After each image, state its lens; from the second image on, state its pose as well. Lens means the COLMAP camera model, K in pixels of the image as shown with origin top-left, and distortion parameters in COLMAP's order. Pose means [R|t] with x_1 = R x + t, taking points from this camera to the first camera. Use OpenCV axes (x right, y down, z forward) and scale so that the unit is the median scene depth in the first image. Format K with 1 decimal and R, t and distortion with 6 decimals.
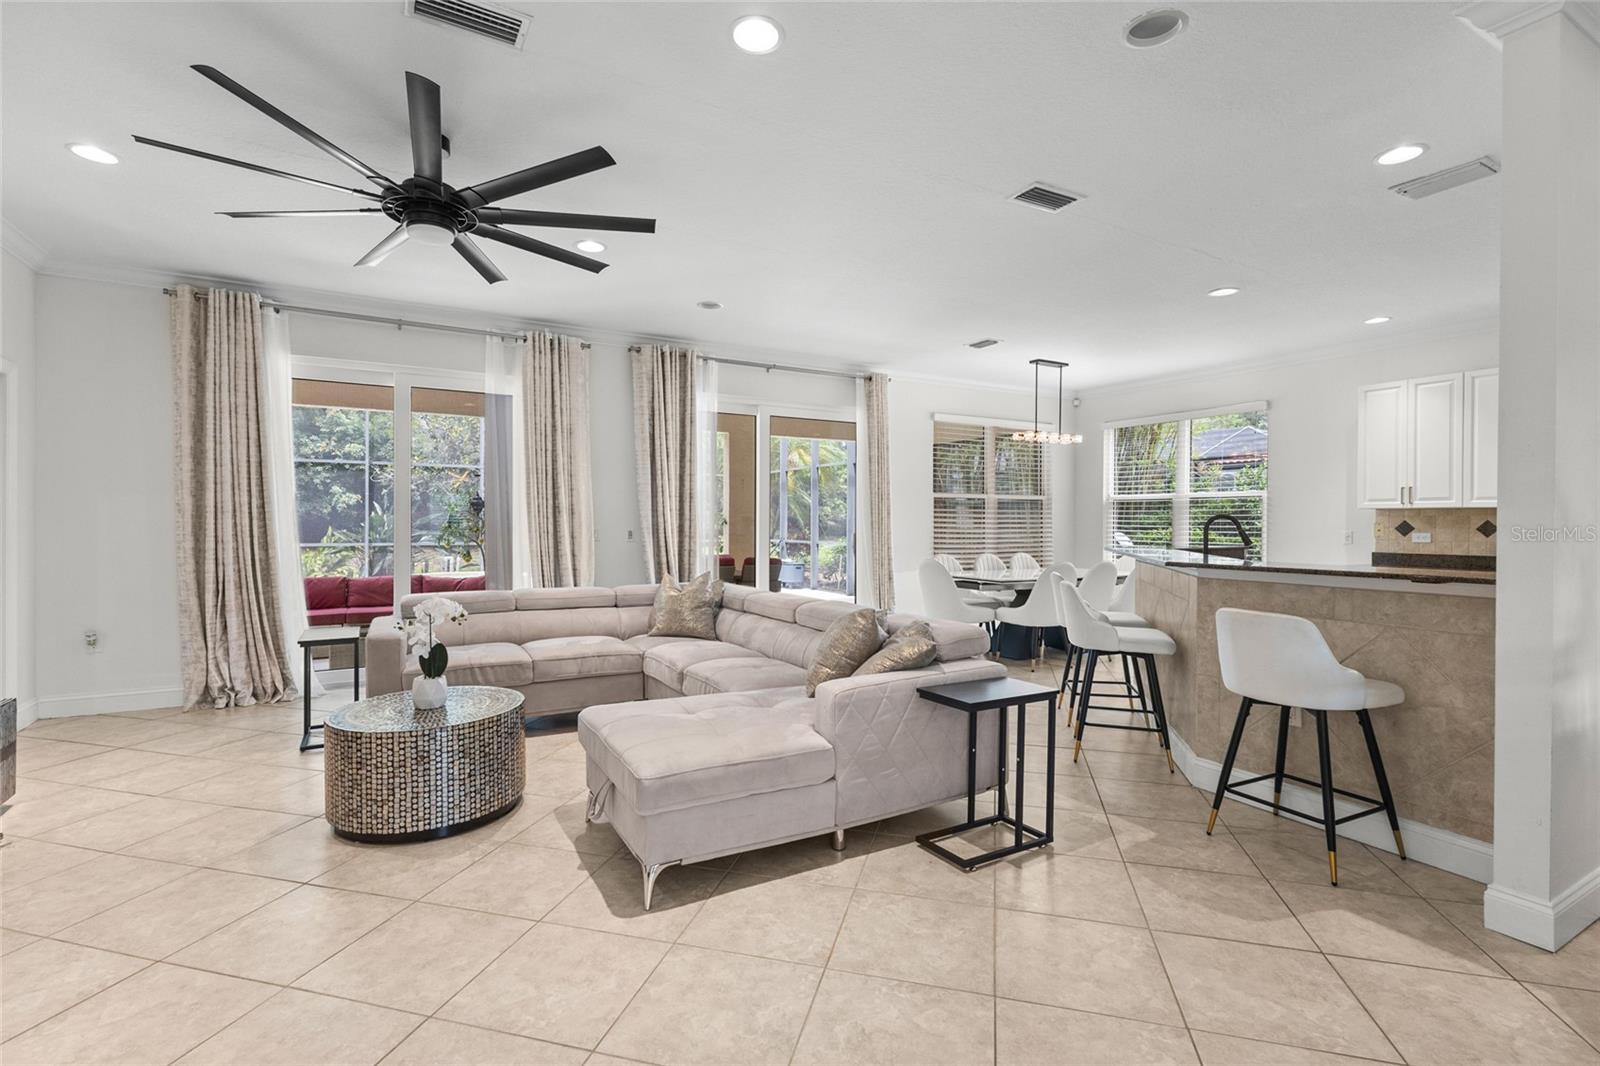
lens RADIAL K [[726.5, 0, 798.4], [0, 726.5, 537.5], [0, 0, 1]] dist [0.001258, 0.001295]
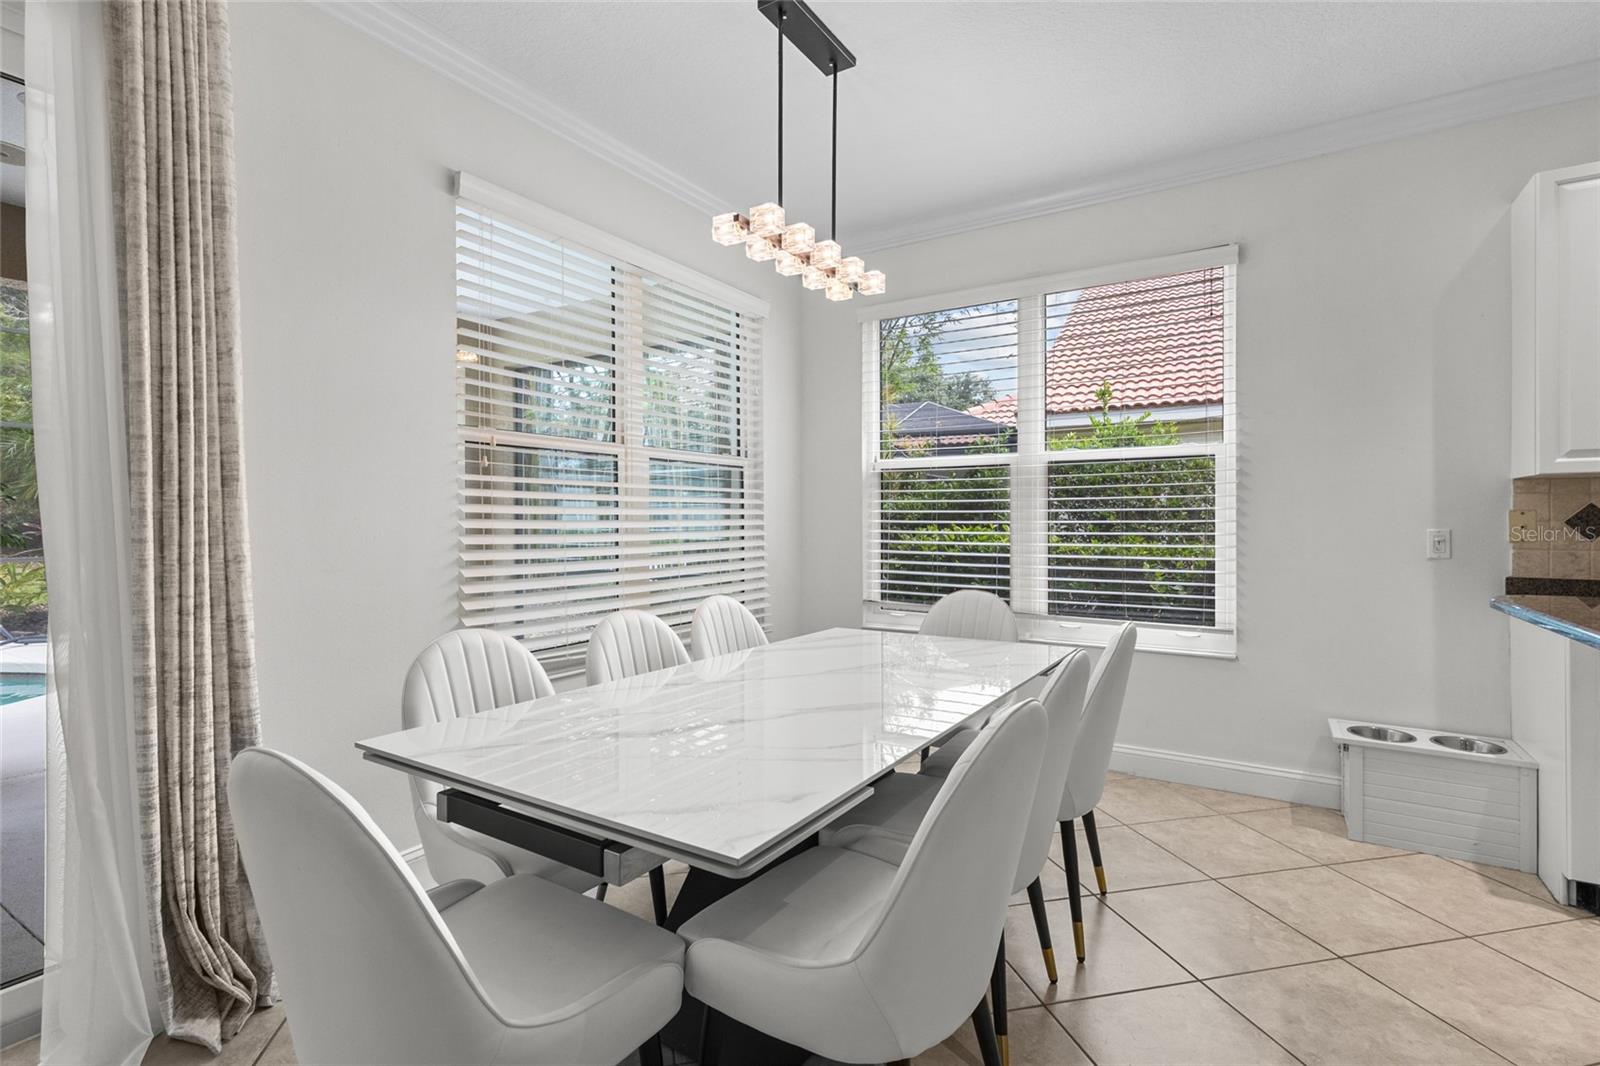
lens RADIAL K [[742.5, 0, 797.1], [0, 742.5, 519.1], [0, 0, 1]] dist [0.002970, 0.000447]
pose [[0.876023, -0.007937, 0.482205, 0.270213], [0.017282, 0.999739, -0.014940, -0.020549], [-0.481960, 0.021422, 0.875931, 1.090226]]
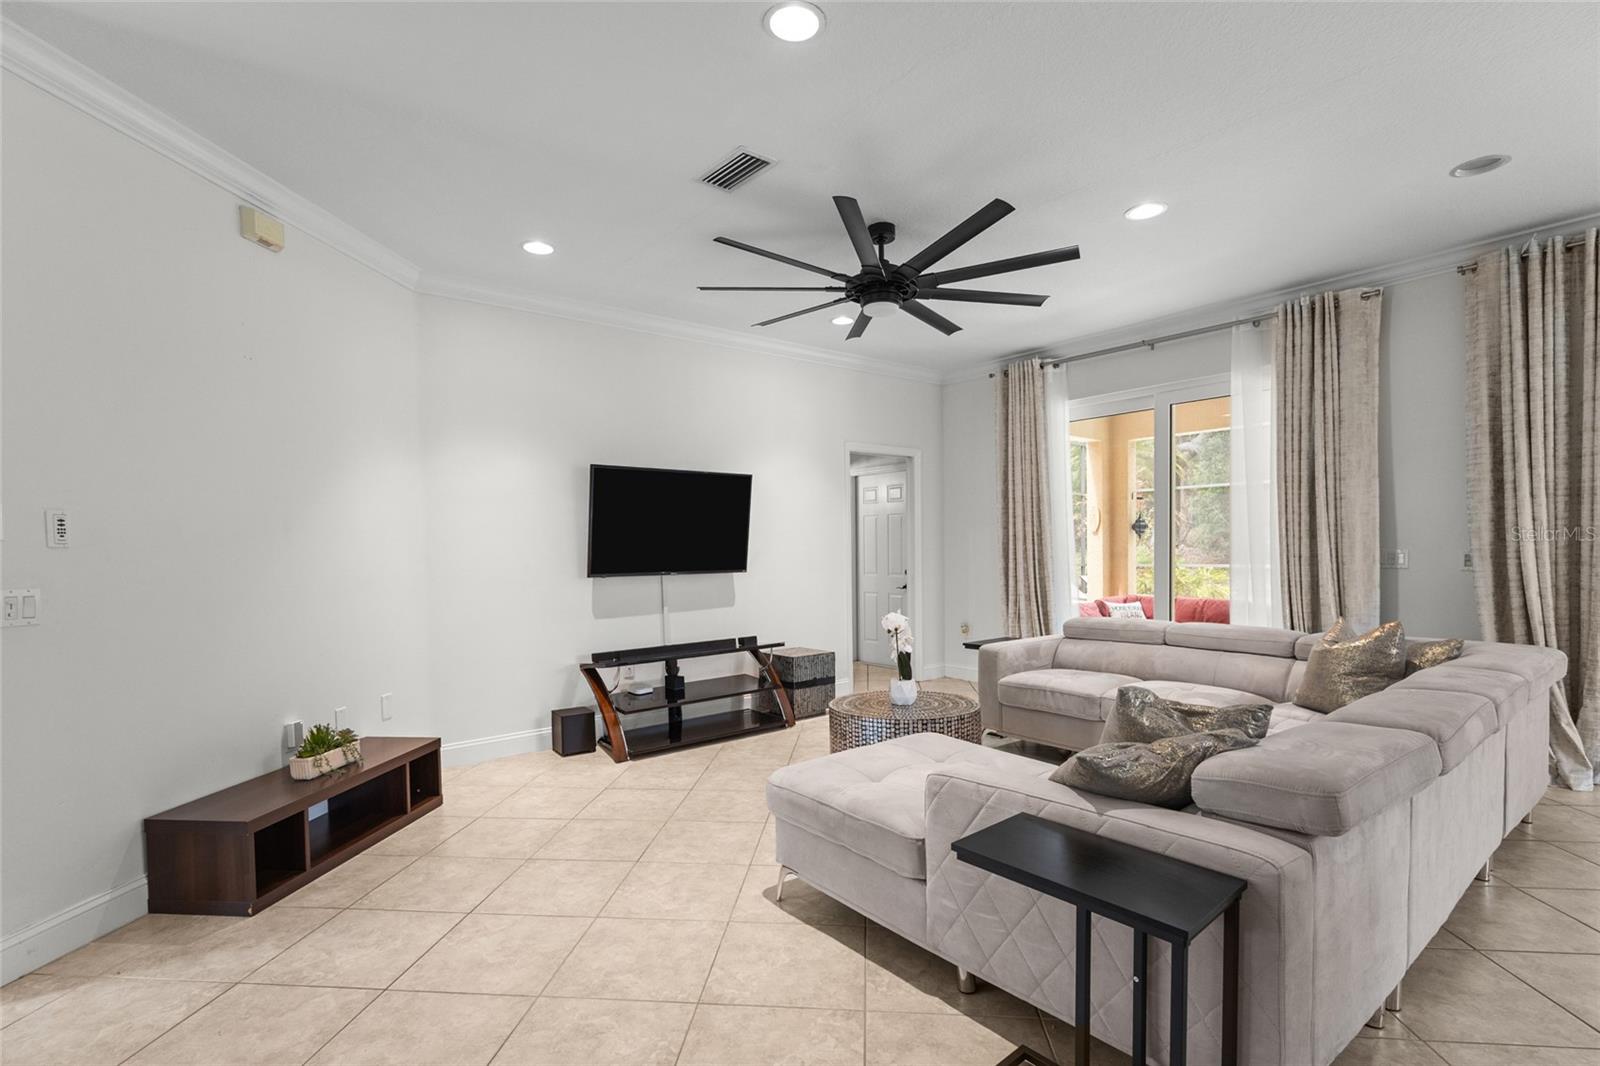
lens RADIAL K [[756.0, 0, 800.5], [0, 756.0, 564.2], [0, 0, 1]] dist [0.002059, 0.000404]
pose [[0.169915, 0.013886, -0.985361, 0.444295], [-0.006636, 0.999894, 0.012947, -0.006641], [0.985436, 0.004339, 0.169989, 0.413687]]
